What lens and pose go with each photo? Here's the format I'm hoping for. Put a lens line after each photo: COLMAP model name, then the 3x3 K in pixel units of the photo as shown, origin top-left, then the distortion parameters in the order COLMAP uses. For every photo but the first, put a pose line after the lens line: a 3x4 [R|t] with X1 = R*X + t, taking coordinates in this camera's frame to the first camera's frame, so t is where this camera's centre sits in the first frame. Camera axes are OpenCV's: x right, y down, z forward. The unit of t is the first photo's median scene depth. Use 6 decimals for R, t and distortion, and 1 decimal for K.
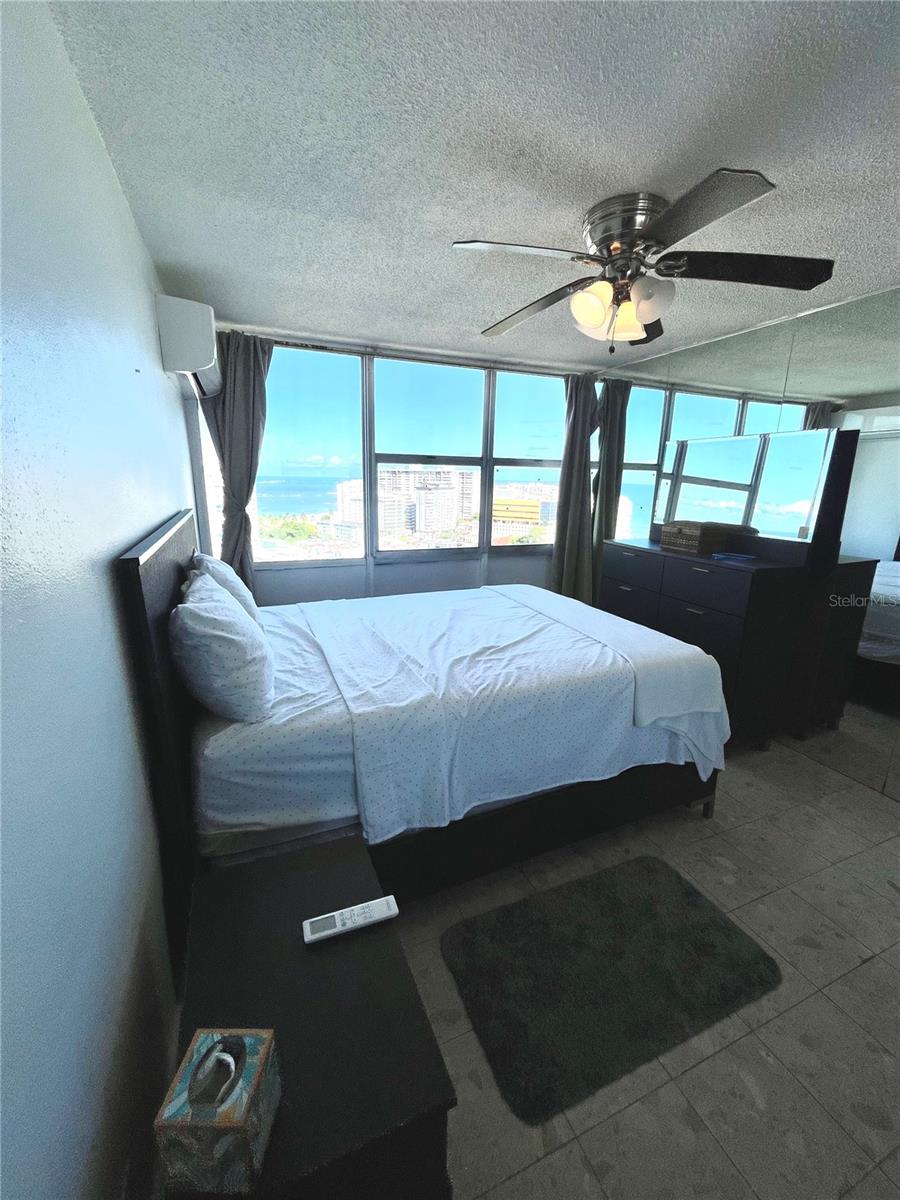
lens RADIAL K [[487.1, 0, 450.0], [0, 487.1, 600.0], [0, 0, 1]] dist [-0.006302, 0.000330]
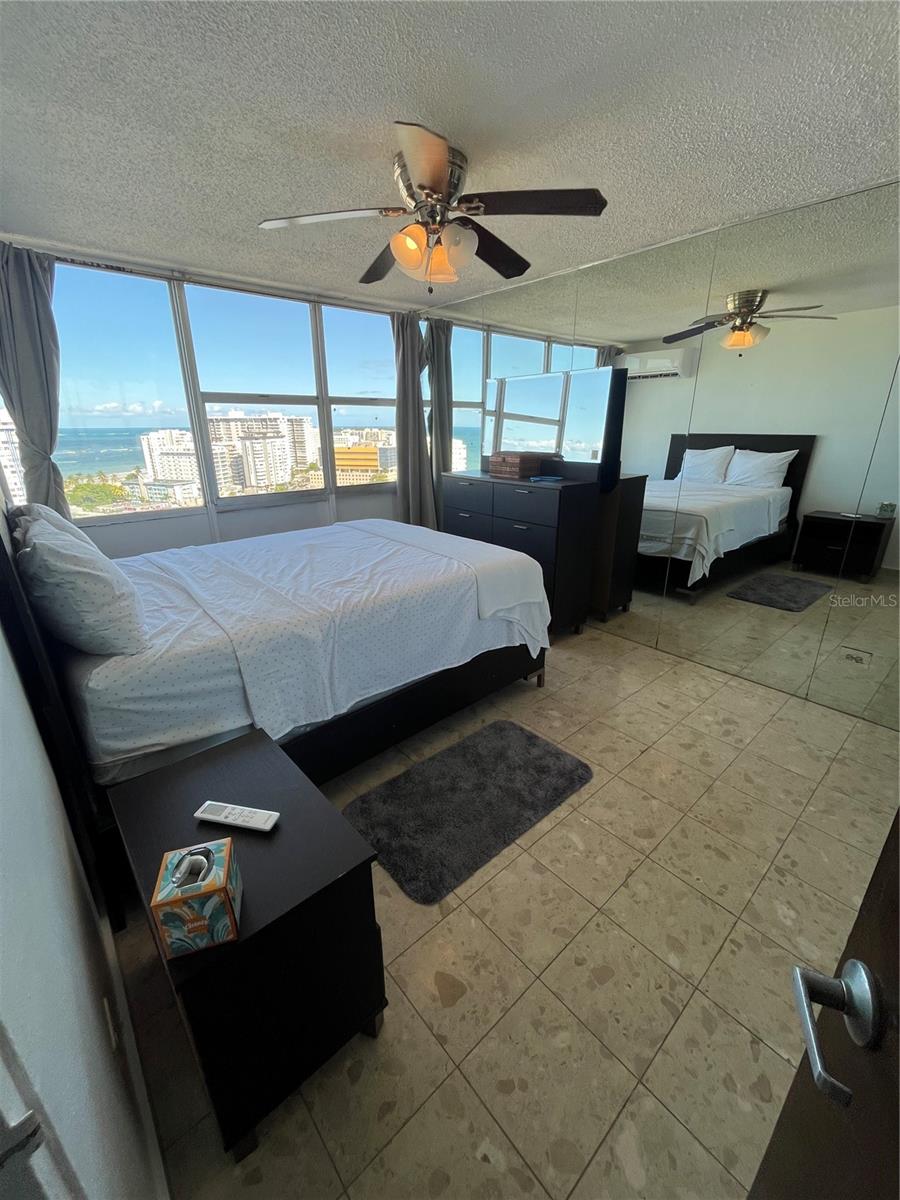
lens RADIAL K [[487.1, 0, 450.0], [0, 487.1, 600.0], [0, 0, 1]] dist [-0.006302, 0.000330]
pose [[0.948506, -0.126700, 0.290315, -0.032308], [0.096265, 0.988470, 0.116875, 0.051309], [-0.301776, -0.082909, 0.949767, -0.109632]]
